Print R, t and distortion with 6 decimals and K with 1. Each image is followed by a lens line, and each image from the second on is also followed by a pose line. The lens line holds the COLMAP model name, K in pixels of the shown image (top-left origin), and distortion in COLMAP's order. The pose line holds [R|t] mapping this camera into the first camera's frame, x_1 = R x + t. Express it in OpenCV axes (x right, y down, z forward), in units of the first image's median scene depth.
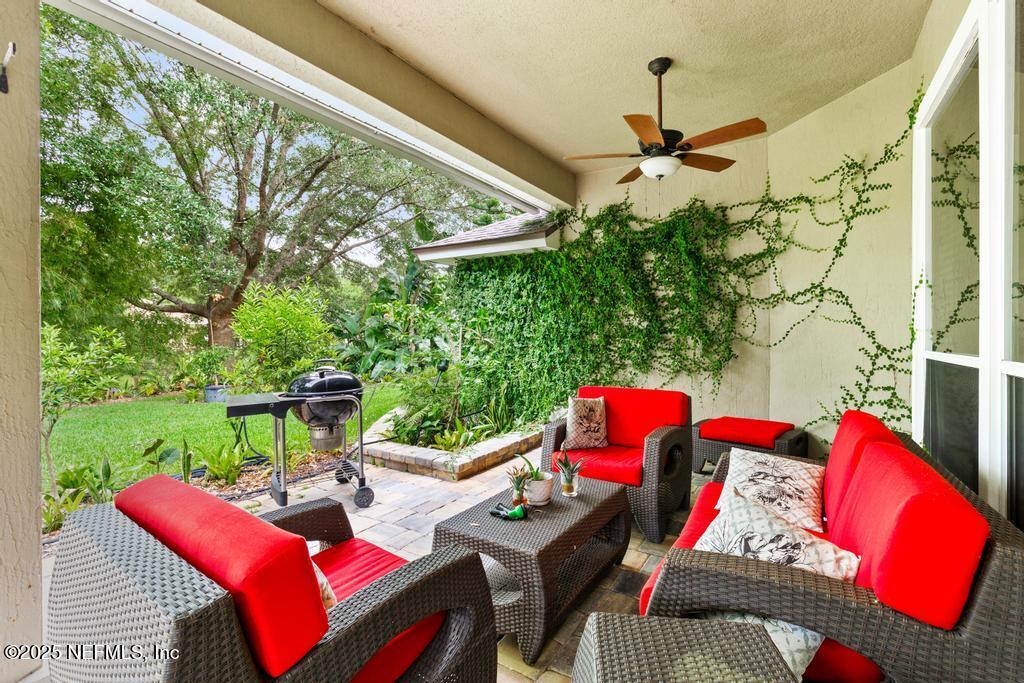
lens RADIAL K [[464.7, 0, 513.5], [0, 464.7, 338.8], [0, 0, 1]] dist [-0.000265, -0.000394]
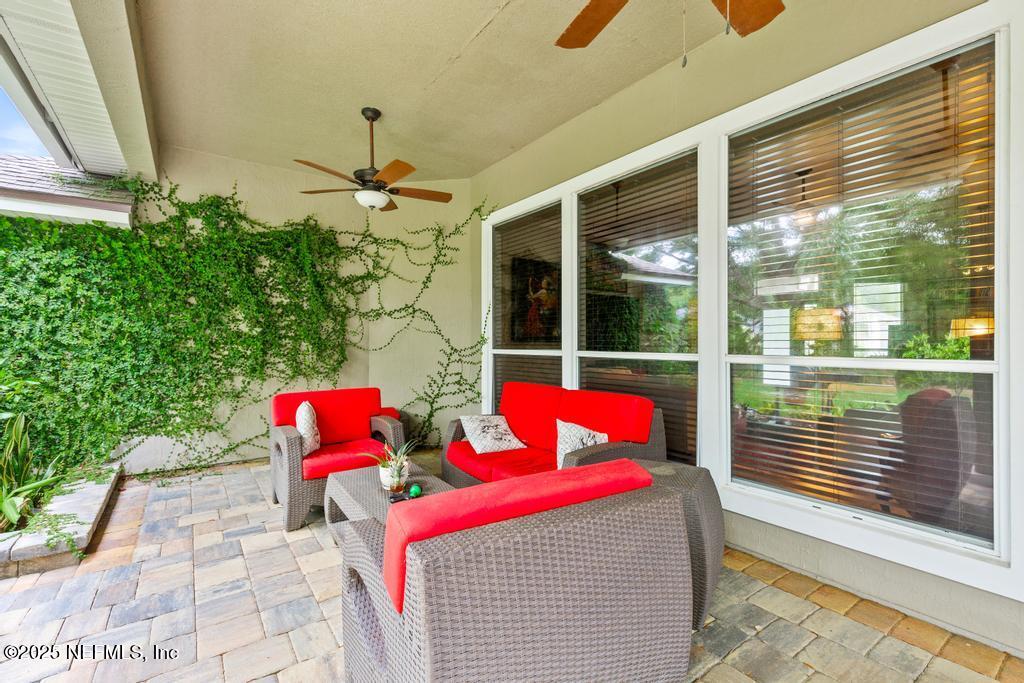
lens RADIAL K [[464.7, 0, 513.5], [0, 464.7, 338.8], [0, 0, 1]] dist [-0.000265, -0.000394]
pose [[0.358416, 0.006739, 0.933537, -0.442392], [0.011084, 0.999873, -0.011473, 0.003633], [-0.933496, 0.014459, 0.358296, 0.160916]]
